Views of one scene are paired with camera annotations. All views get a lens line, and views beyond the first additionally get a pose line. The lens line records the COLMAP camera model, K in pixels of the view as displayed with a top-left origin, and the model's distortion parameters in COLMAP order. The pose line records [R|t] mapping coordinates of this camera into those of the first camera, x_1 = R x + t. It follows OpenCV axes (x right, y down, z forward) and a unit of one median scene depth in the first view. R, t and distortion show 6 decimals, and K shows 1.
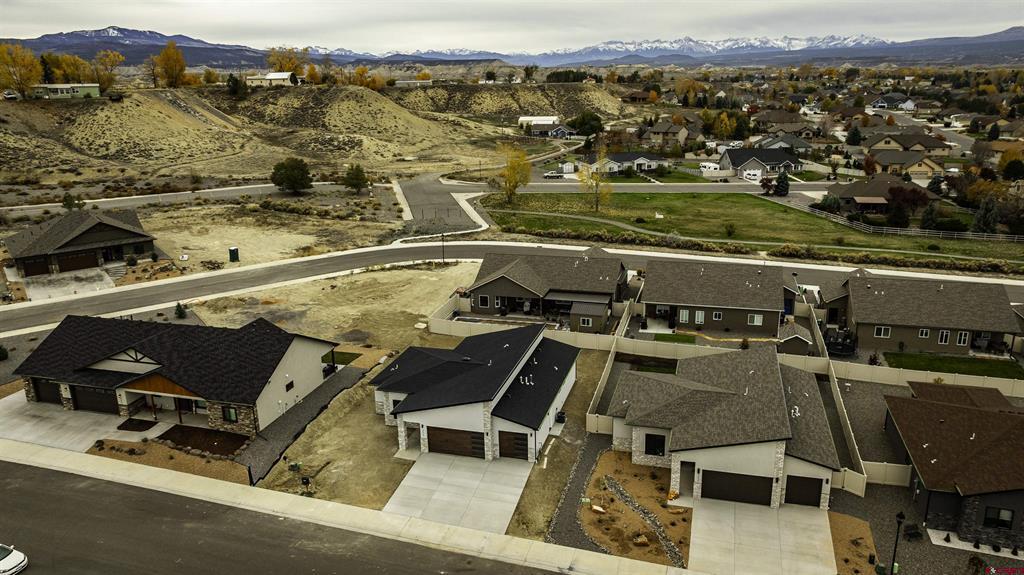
lens RADIAL K [[730.3, 0, 510.4], [0, 730.3, 289.4], [0, 0, 1]] dist [-0.029306, 0.026341]
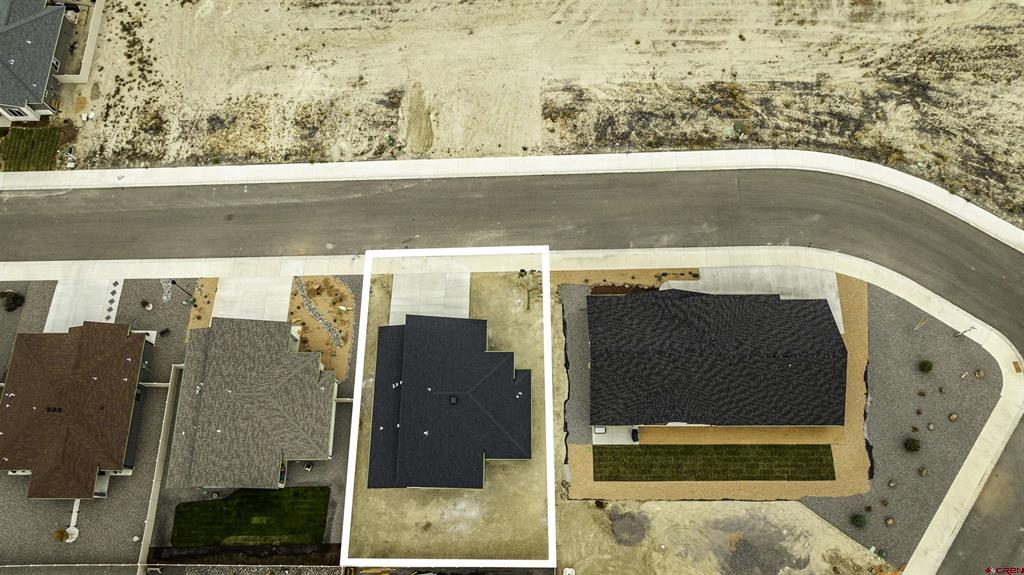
lens RADIAL K [[780.3, 0, 504.4], [0, 780.3, 287.3], [0, 0, 1]] dist [-0.018947, -0.000389]
pose [[-0.961385, 0.273386, -0.031620, -0.115302], [-0.013838, 0.066729, 0.997675, -0.899957], [0.274860, 0.959587, -0.060369, 0.717488]]
